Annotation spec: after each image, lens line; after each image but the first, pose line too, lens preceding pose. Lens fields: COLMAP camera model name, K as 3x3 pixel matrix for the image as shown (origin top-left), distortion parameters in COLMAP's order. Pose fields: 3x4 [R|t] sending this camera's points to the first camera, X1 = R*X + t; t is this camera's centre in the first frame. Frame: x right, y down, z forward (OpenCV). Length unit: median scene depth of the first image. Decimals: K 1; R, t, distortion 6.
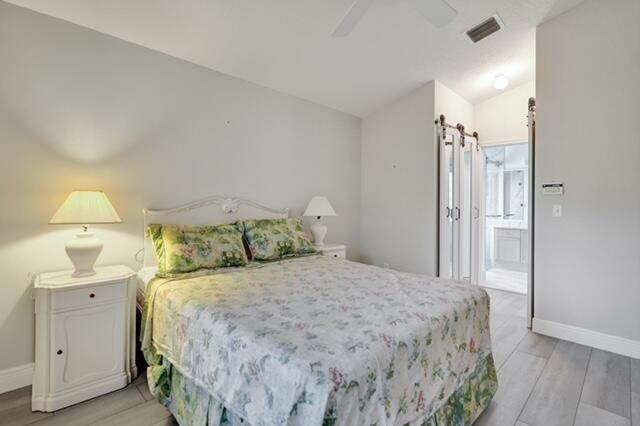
lens RADIAL K [[306.4, 0, 317.3], [0, 306.4, 200.1], [0, 0, 1]] dist [-0.015120, -0.000710]
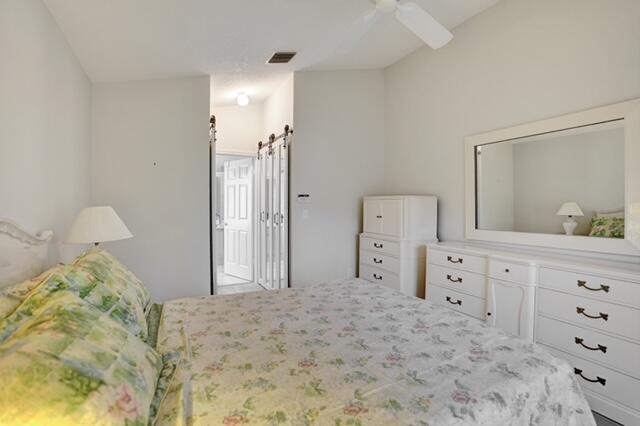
lens RADIAL K [[306.4, 0, 317.3], [0, 306.4, 200.1], [0, 0, 1]] dist [-0.015120, -0.000710]
pose [[0.277989, -0.004324, 0.960575, -0.753351], [-0.003997, 0.999976, 0.005658, -0.051918], [-0.960576, -0.005412, 0.277965, 0.815803]]
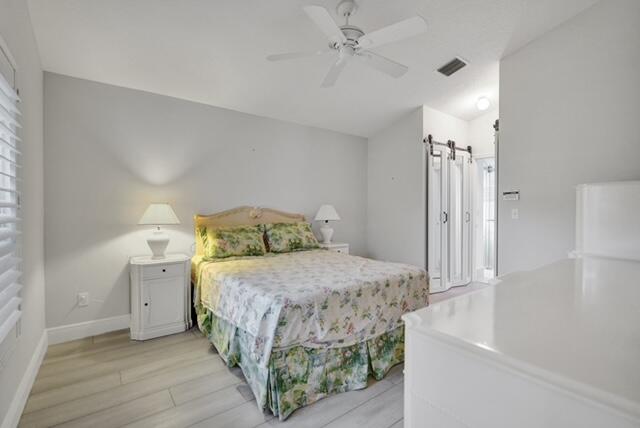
lens RADIAL K [[295.5, 0, 320.0], [0, 295.5, 214.0], [0, 0, 1]] dist [-0.027162, -0.000020]
pose [[0.991274, -0.011438, -0.131318, 0.246581], [0.014018, 0.999726, 0.018741, 0.005486], [0.131067, -0.020418, 0.991163, -0.369355]]
